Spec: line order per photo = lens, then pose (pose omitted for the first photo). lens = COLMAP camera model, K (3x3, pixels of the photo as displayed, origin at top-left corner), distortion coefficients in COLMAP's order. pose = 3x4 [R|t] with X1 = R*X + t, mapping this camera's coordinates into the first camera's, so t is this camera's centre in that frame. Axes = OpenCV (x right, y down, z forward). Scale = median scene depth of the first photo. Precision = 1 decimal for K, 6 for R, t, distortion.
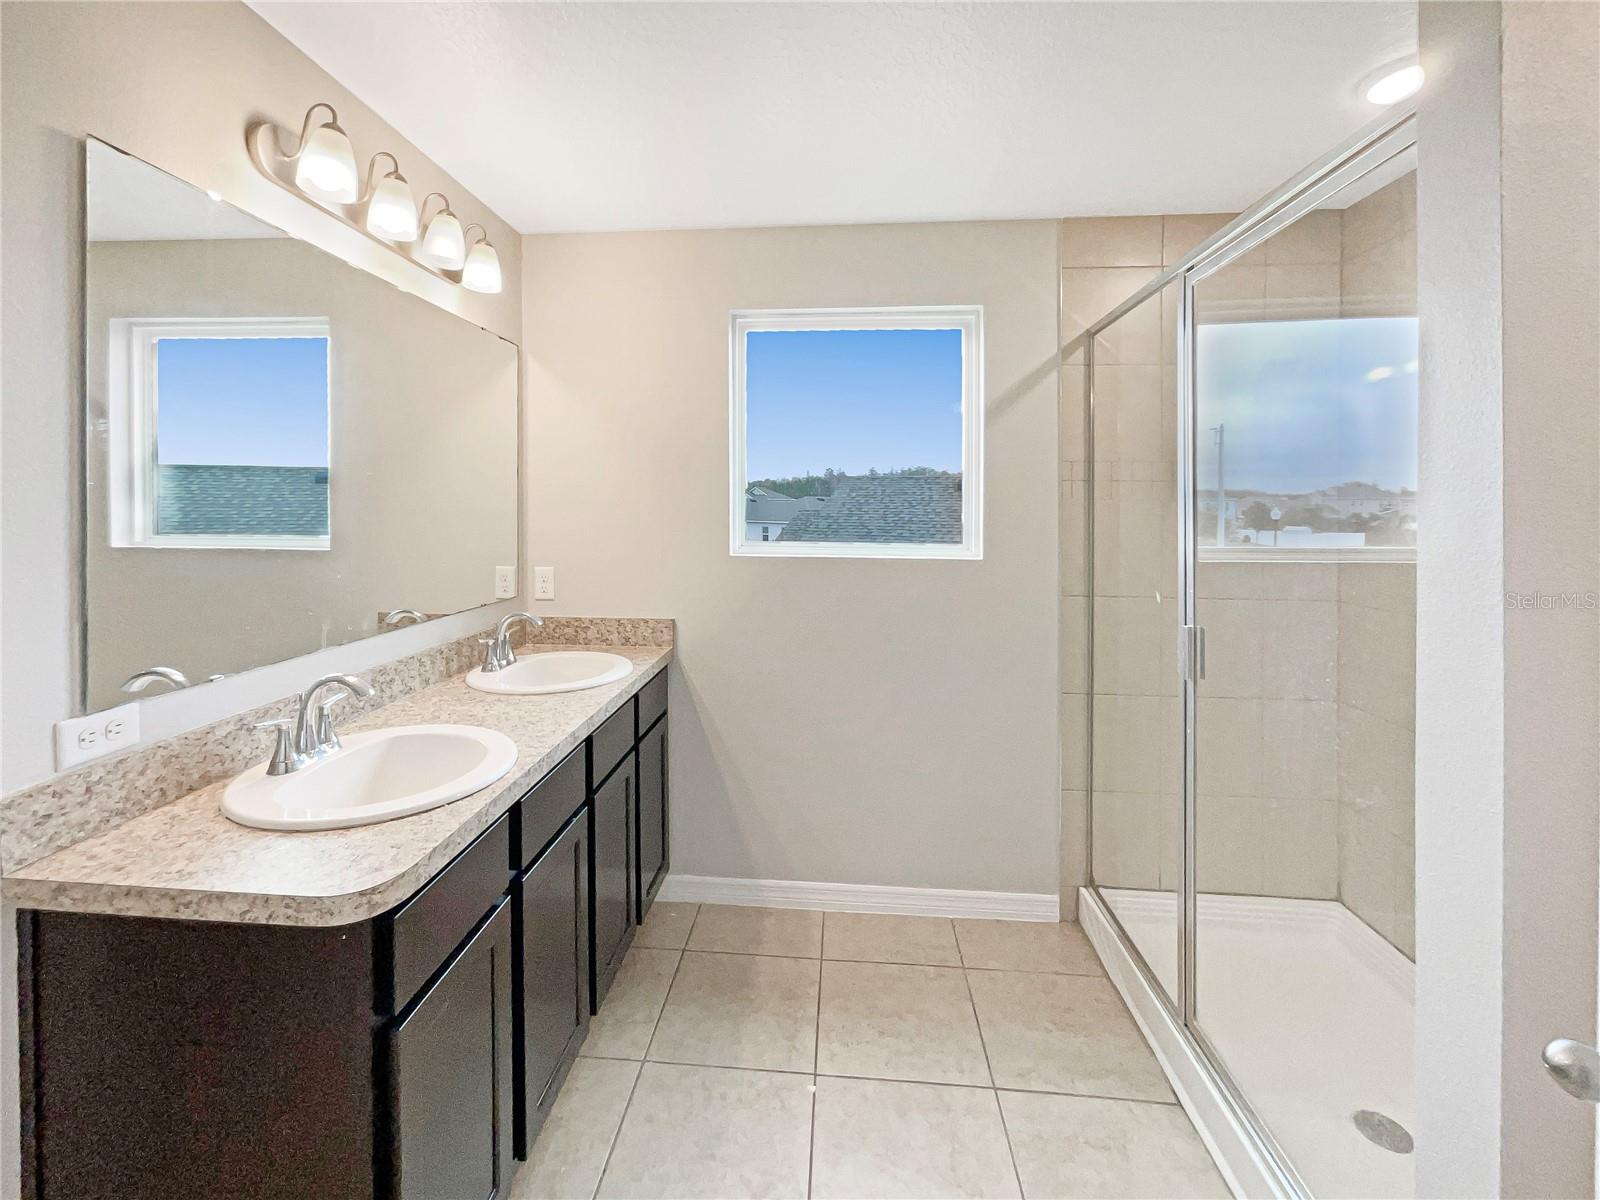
lens RADIAL K [[694.1, 0, 781.2], [0, 694.1, 510.7], [0, 0, 1]] dist [-0.003158, 0.002633]
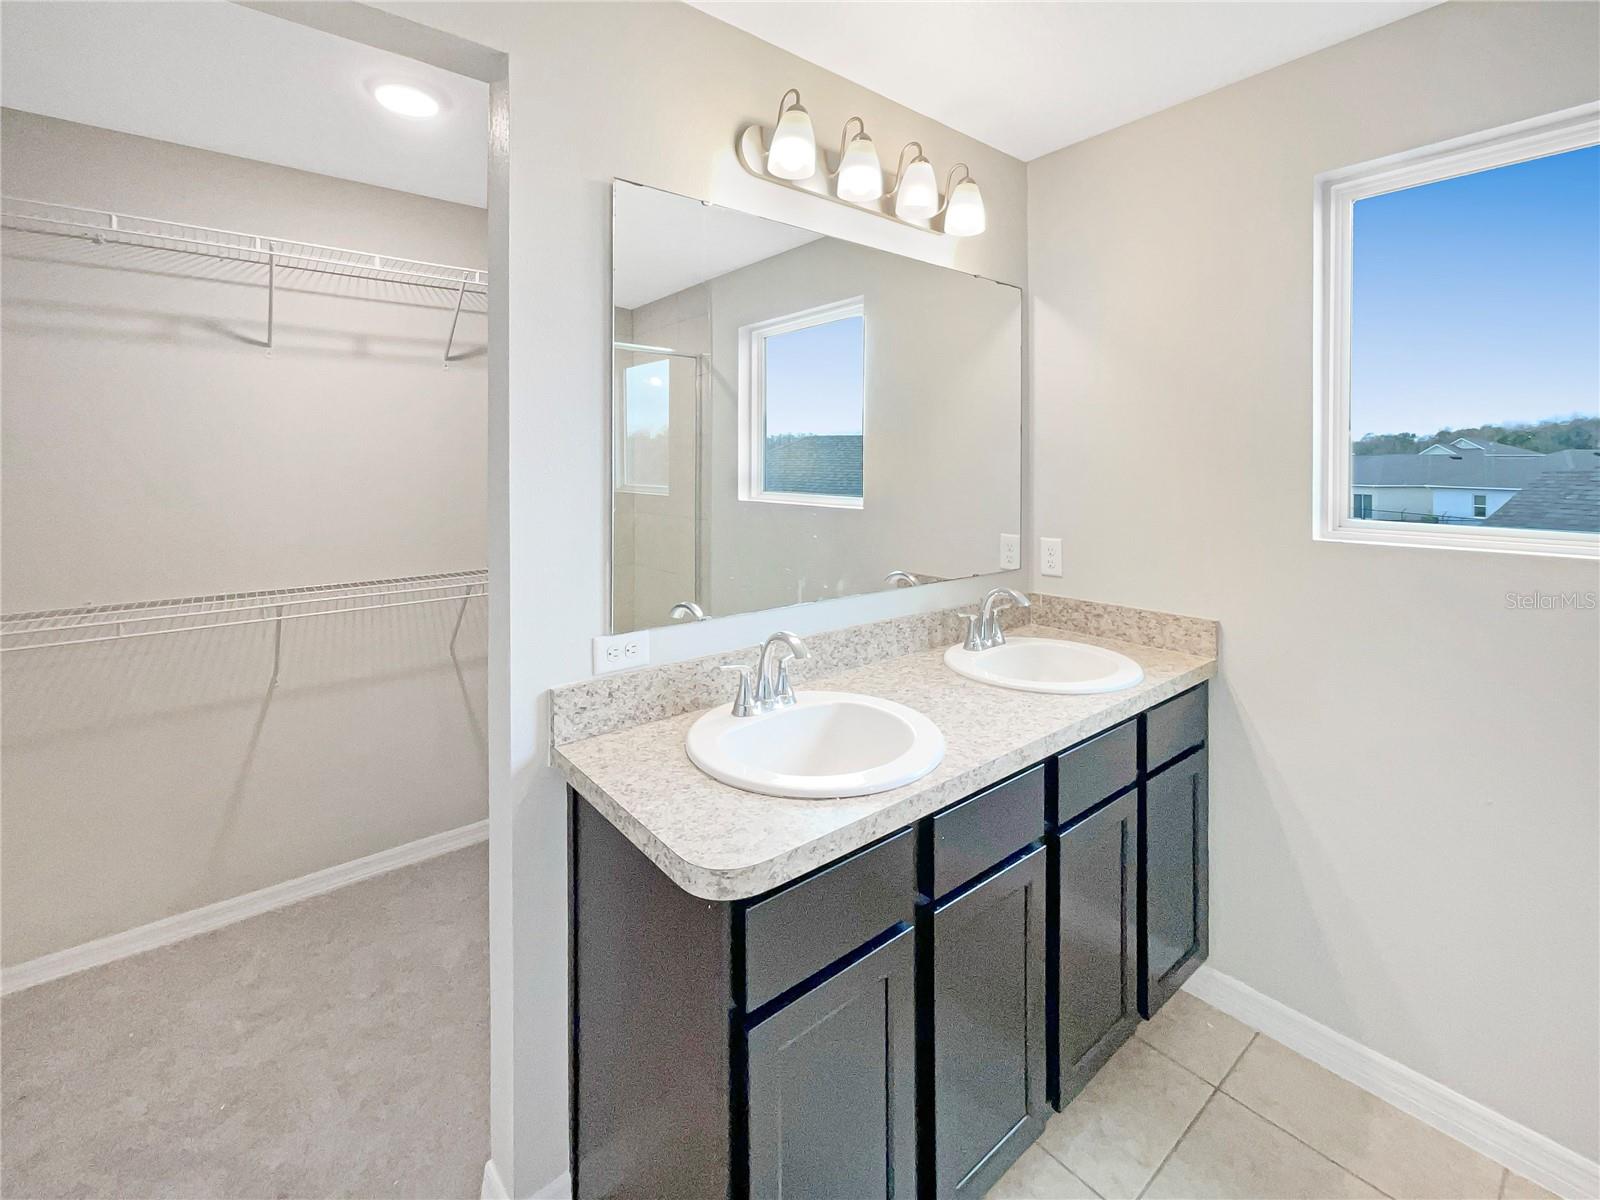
lens RADIAL K [[694.1, 0, 792.0], [0, 694.1, 476.1], [0, 0, 1]] dist [-0.003158, 0.002633]
pose [[0.685251, 0.002955, -0.728301, 0.083154], [0.001422, 0.999984, 0.005395, -0.001961], [0.728305, -0.004733, 0.685237, 0.204016]]
